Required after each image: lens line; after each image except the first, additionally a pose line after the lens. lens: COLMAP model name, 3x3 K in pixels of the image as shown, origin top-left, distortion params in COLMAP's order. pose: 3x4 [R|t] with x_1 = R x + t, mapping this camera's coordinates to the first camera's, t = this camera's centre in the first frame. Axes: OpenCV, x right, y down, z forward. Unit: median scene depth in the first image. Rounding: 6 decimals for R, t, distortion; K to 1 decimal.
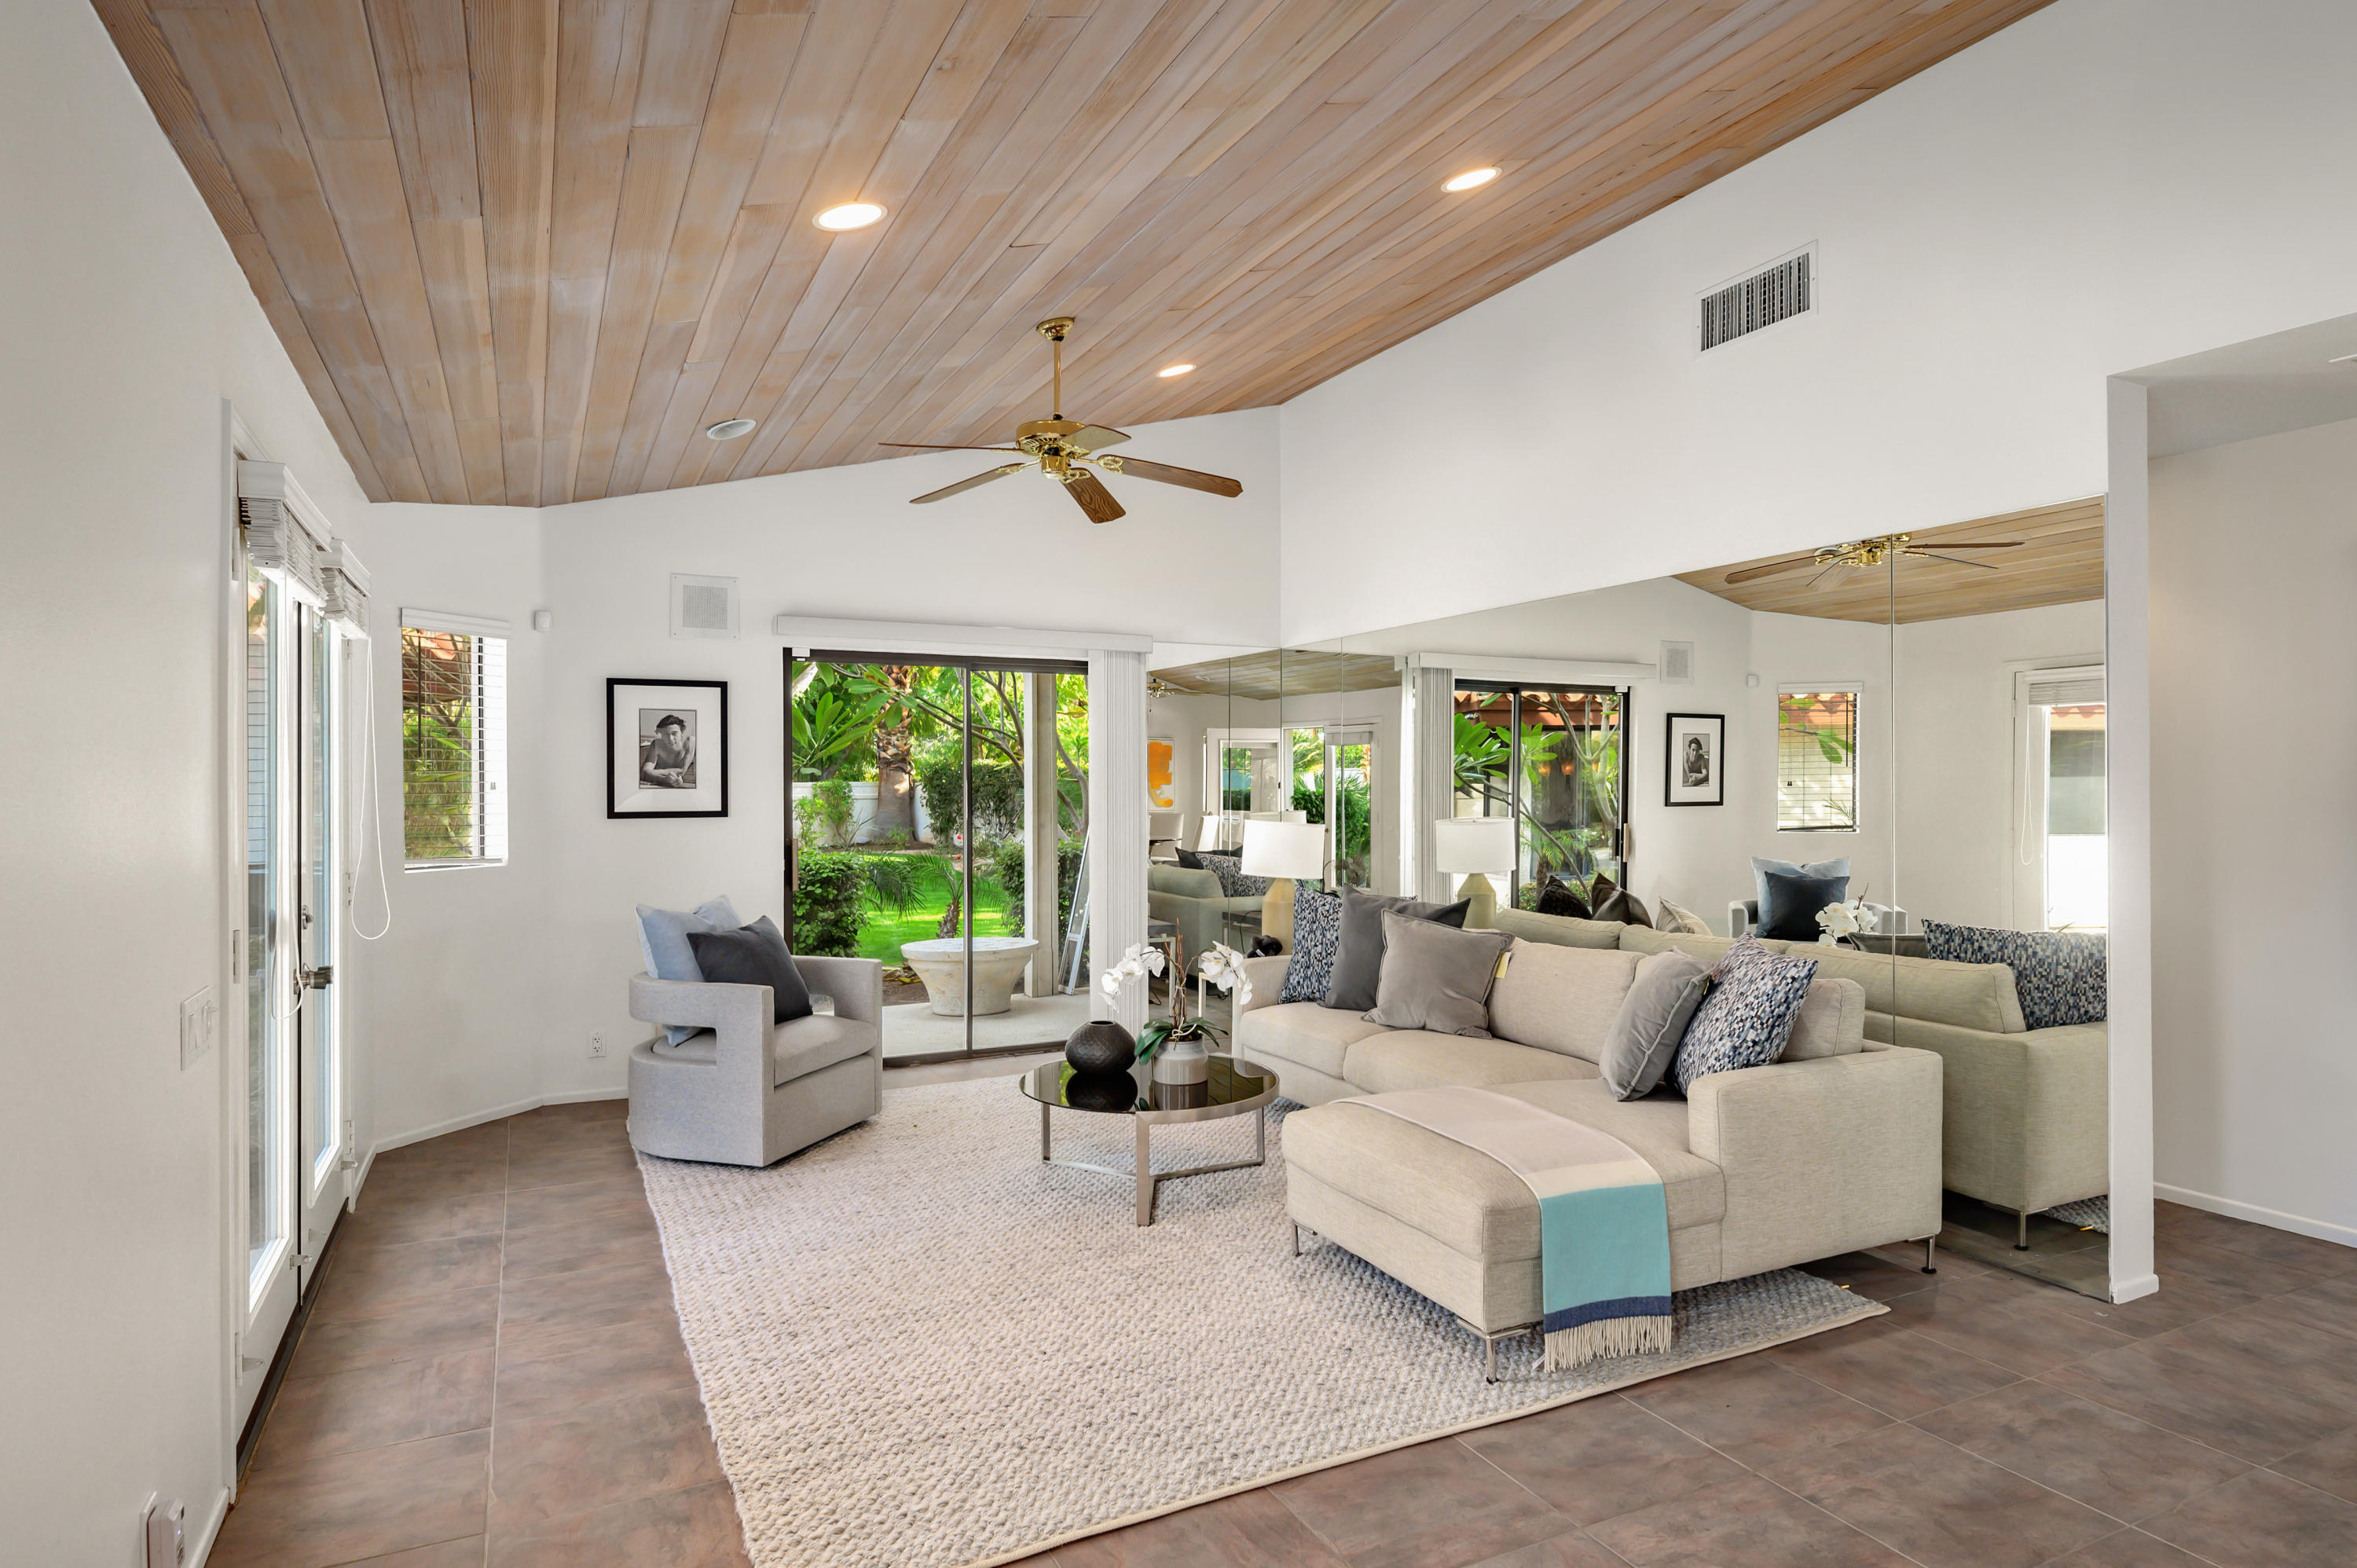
lens RADIAL K [[1310.2, 0, 1178.5], [0, 1310.2, 784.0], [0, 0, 1]] dist [-0.000594, -0.000653]
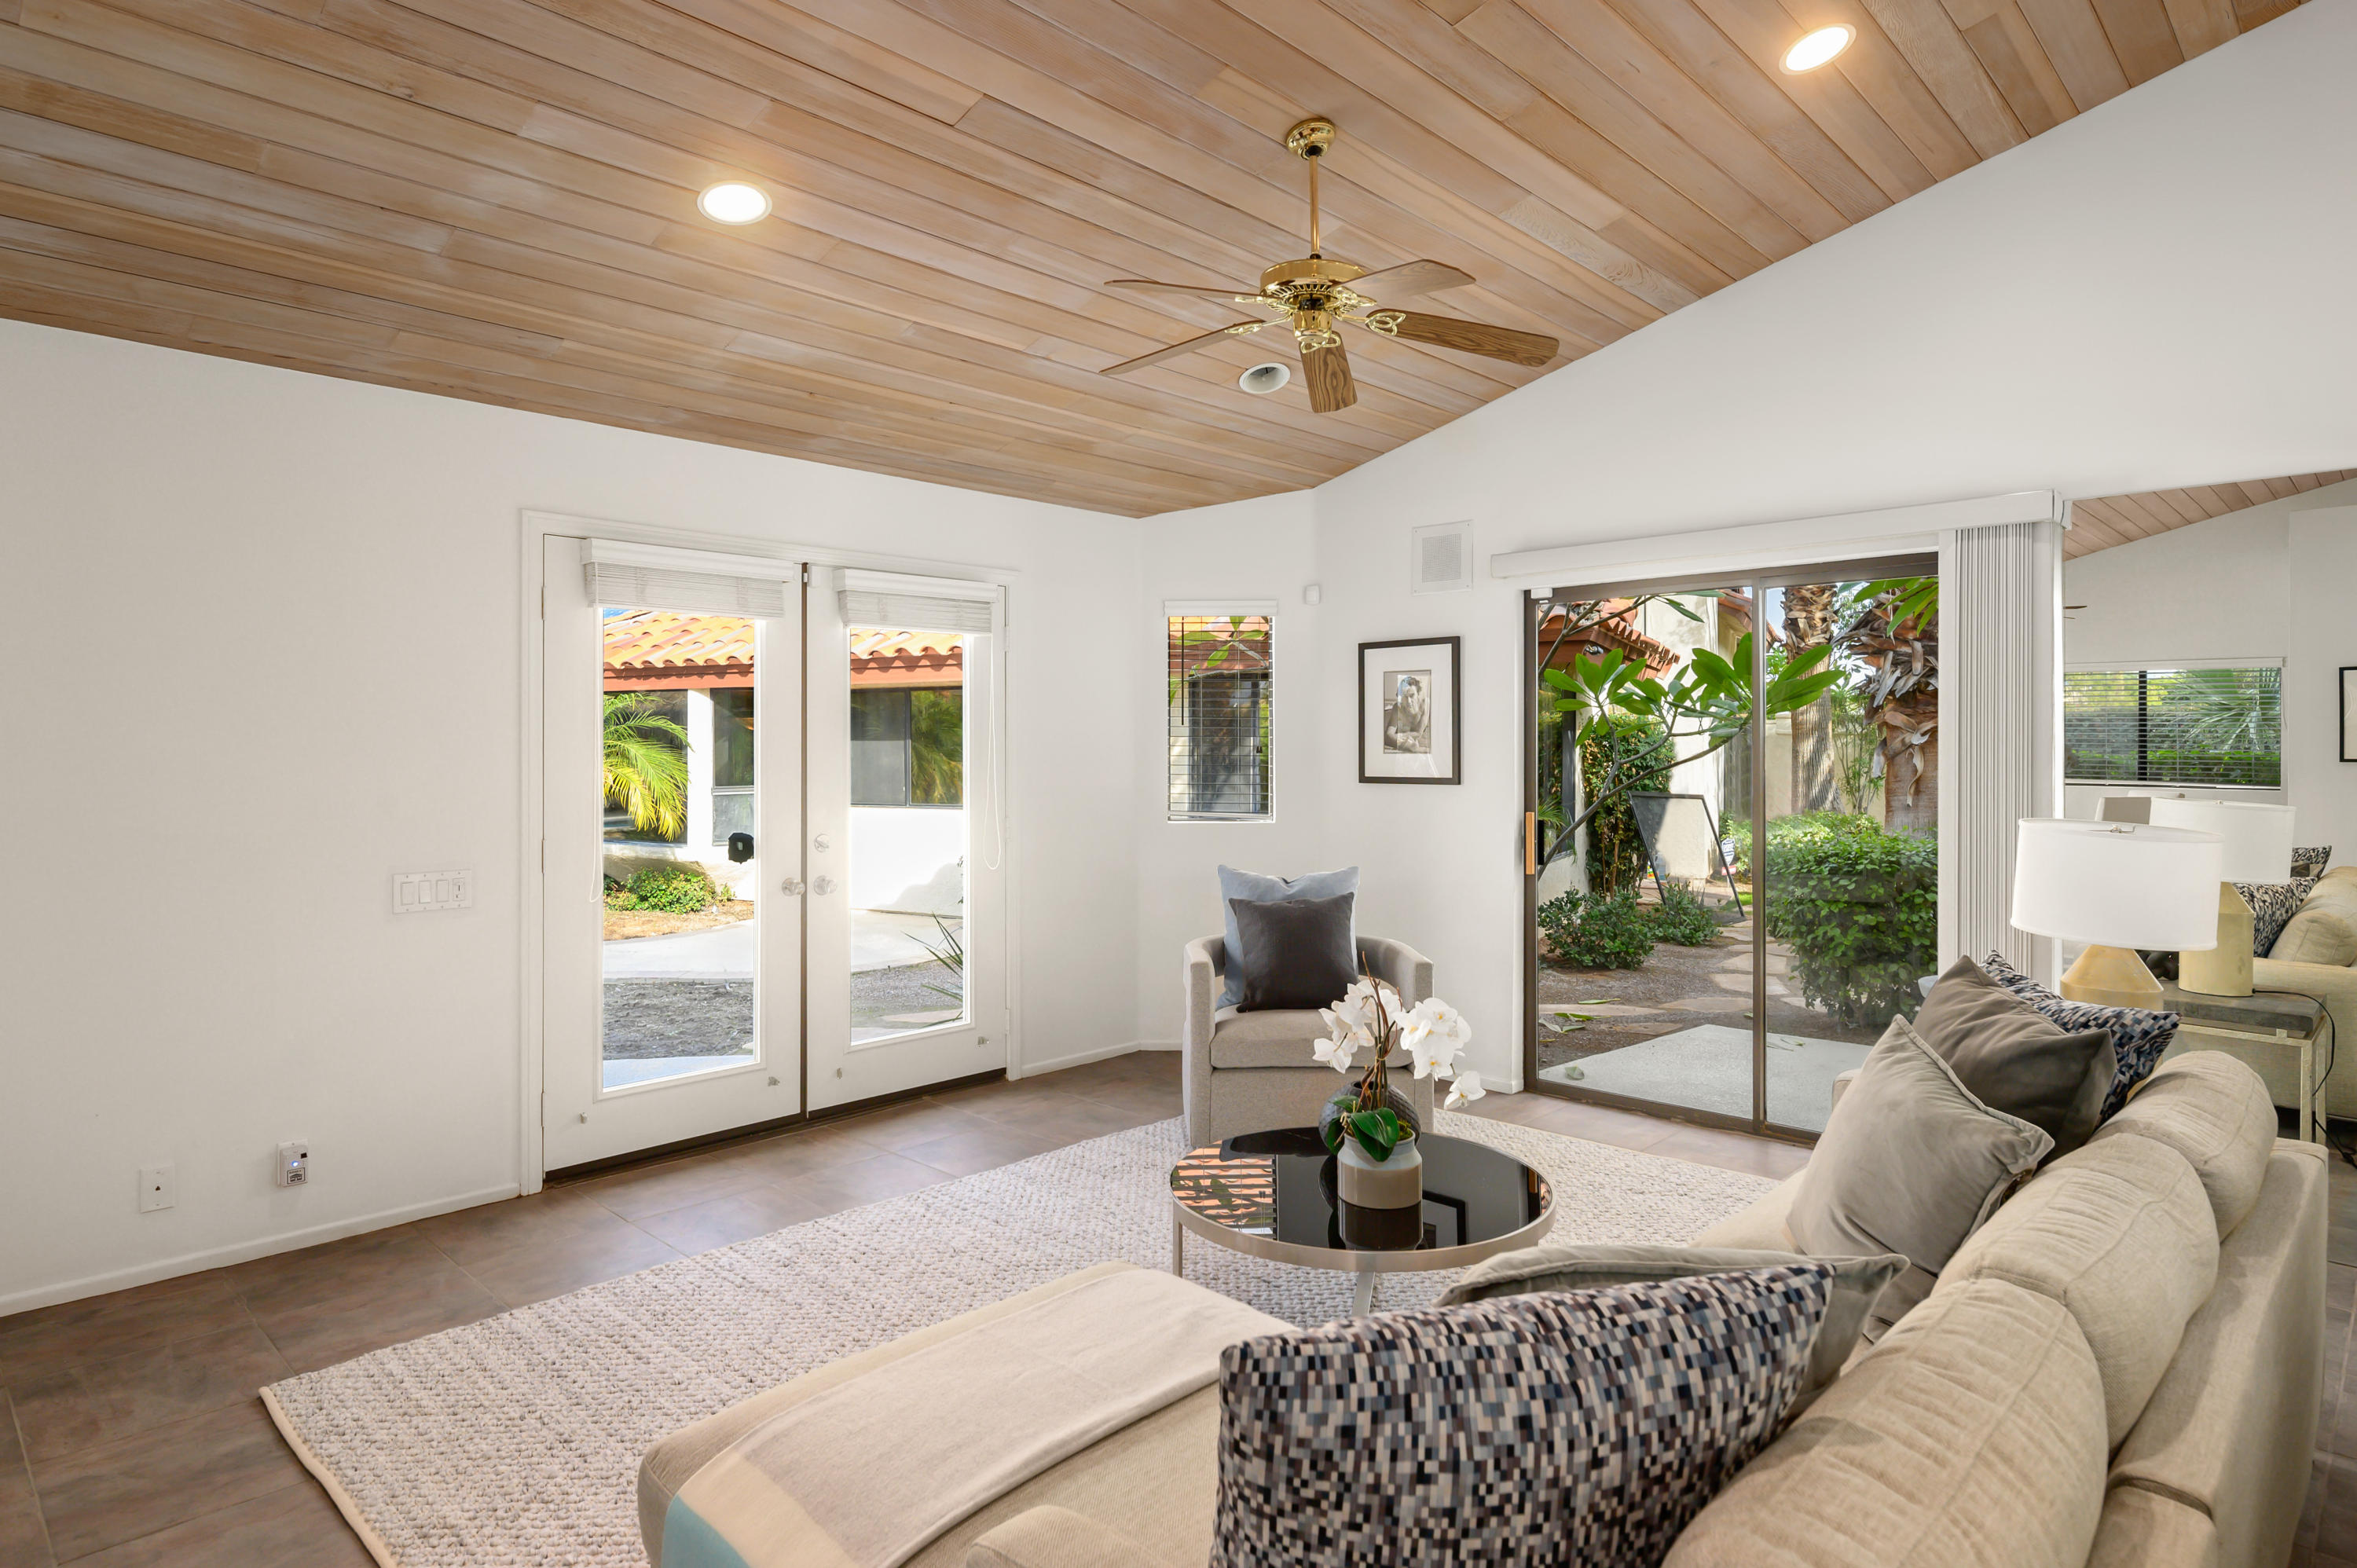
lens RADIAL K [[1290.0, 0, 1179.0], [0, 1290.0, 751.2], [0, 0, 1]] dist [0.000346, -0.001587]
pose [[0.333217, 0.001949, -0.942848, 0.454558], [-0.001361, 0.999998, 0.001586, 0.000705], [0.942849, 0.000755, 0.333219, 0.538934]]
